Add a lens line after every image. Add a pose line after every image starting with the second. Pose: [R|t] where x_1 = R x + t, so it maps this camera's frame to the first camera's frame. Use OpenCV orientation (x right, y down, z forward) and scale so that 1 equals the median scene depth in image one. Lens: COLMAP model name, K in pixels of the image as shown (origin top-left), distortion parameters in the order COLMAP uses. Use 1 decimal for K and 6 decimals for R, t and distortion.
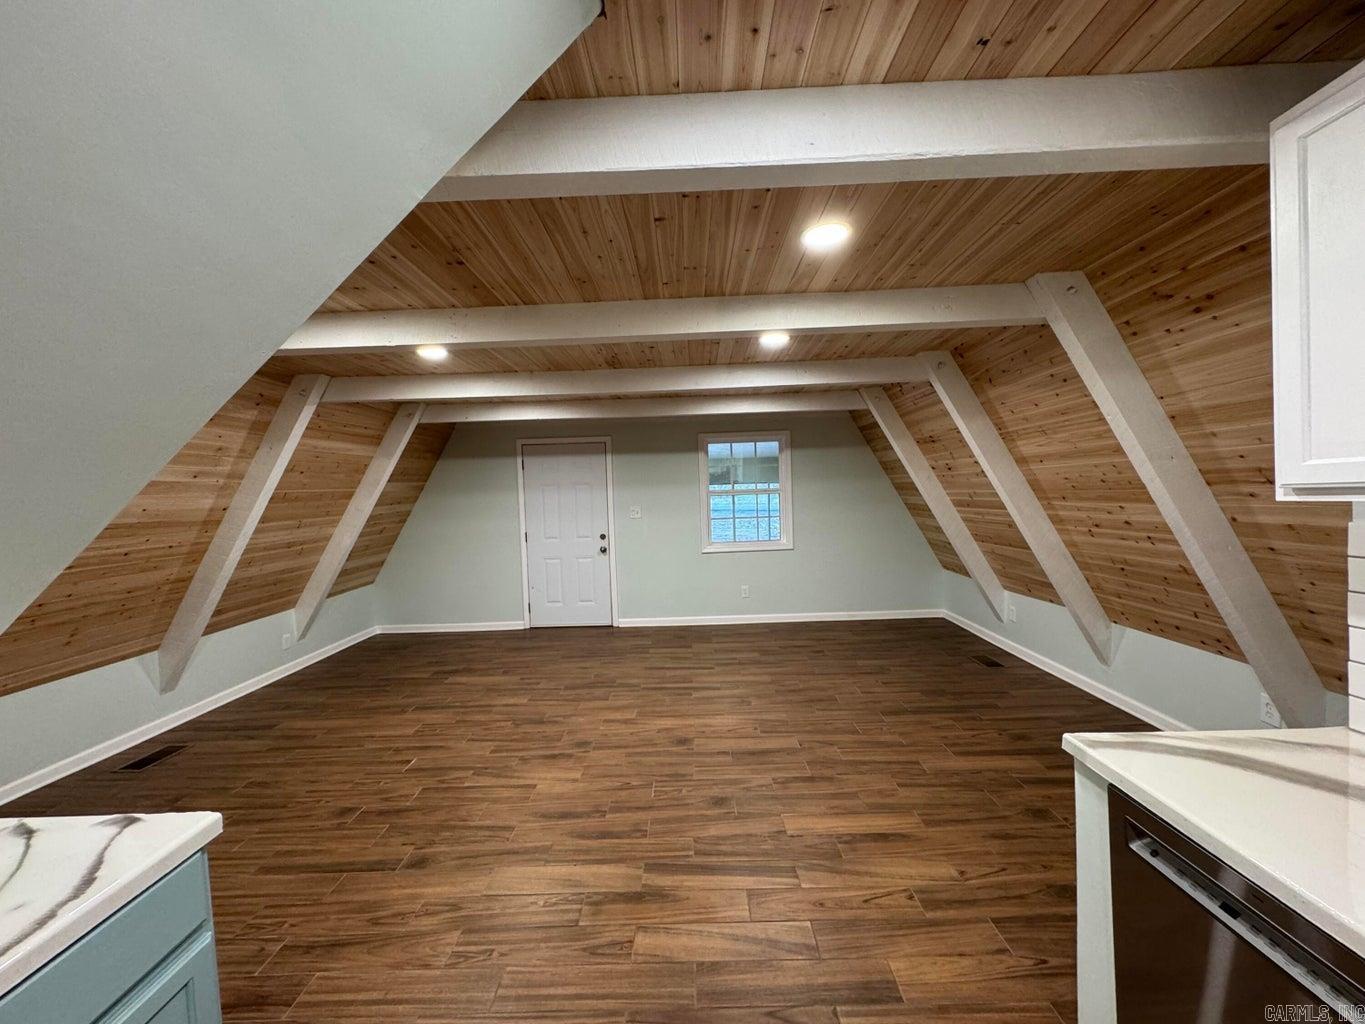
lens RADIAL K [[539.5, 0, 681.3], [0, 539.5, 506.6], [0, 0, 1]] dist [-0.001853, 0.000301]
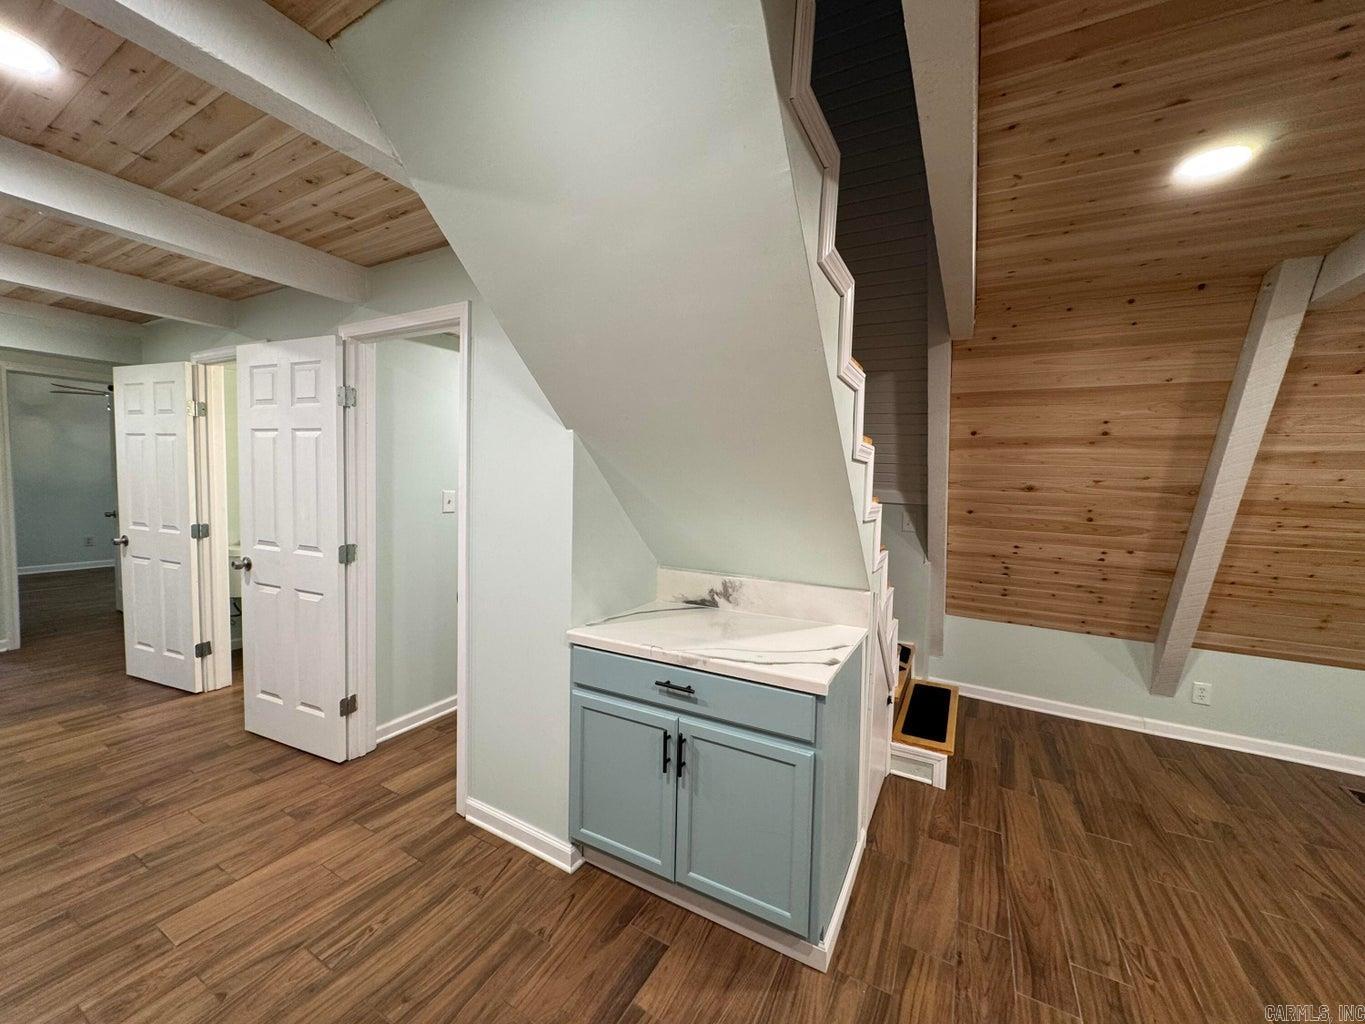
lens RADIAL K [[539.5, 0, 679.8], [0, 539.5, 511.6], [0, 0, 1]] dist [-0.001853, 0.000301]
pose [[-0.476916, 0.076332, -0.875628, 0.172297], [-0.035716, 0.993716, 0.106079, -0.005291], [0.878223, 0.081865, -0.471193, 0.411646]]
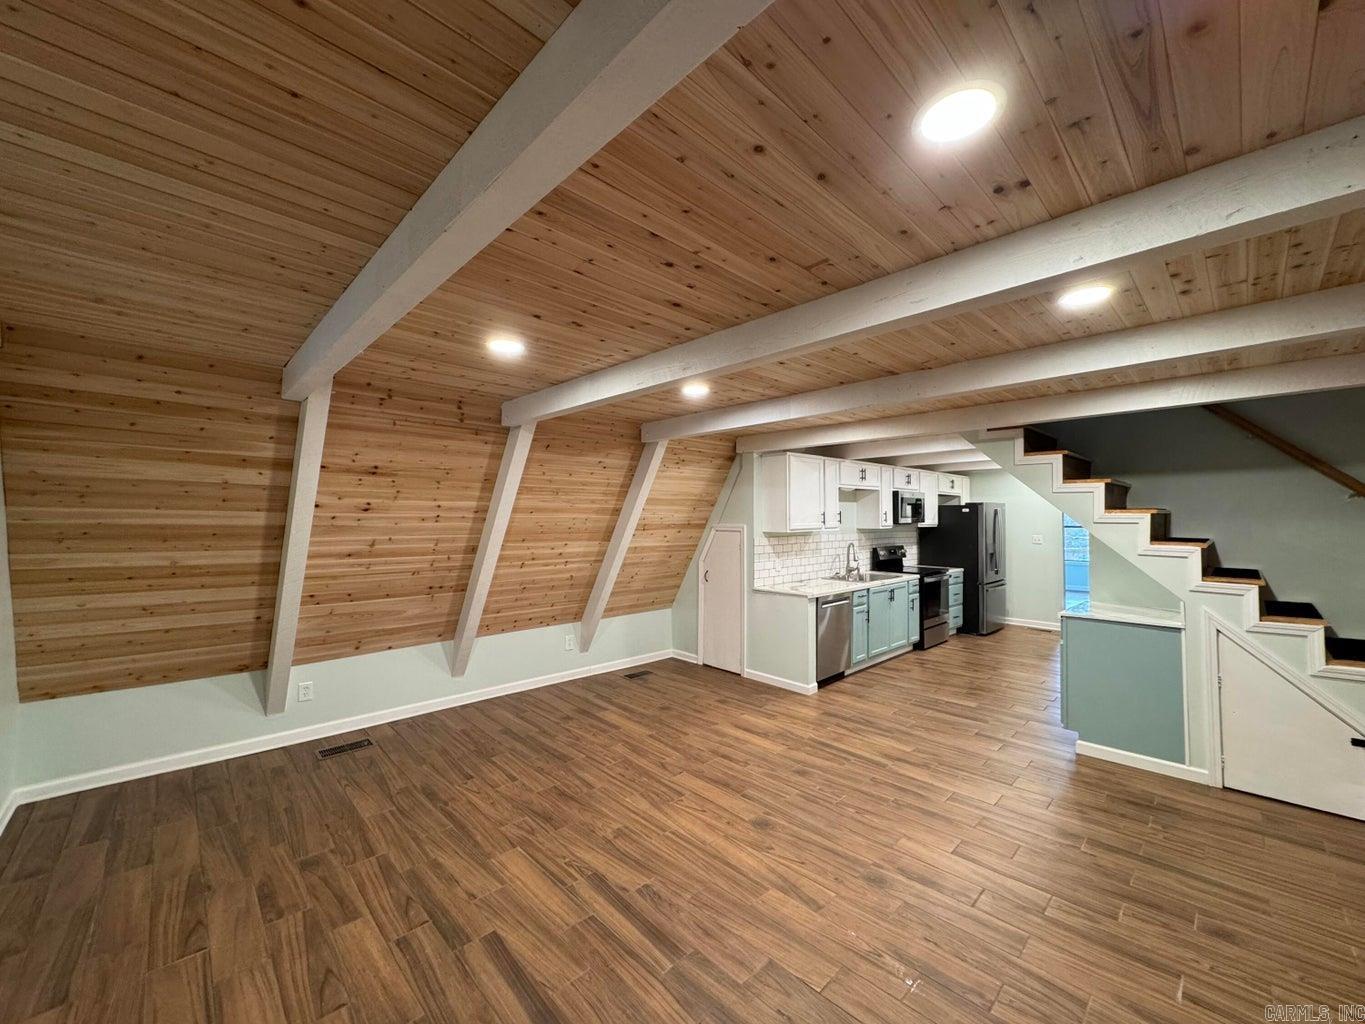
lens RADIAL K [[539.5, 0, 683.1], [0, 539.5, 513.0], [0, 0, 1]] dist [-0.001853, 0.000301]
pose [[-0.705165, 0.046332, 0.707527, -0.526896], [0.043115, 0.998818, -0.022437, -0.035855], [-0.707731, 0.014683, -0.706330, 1.673042]]
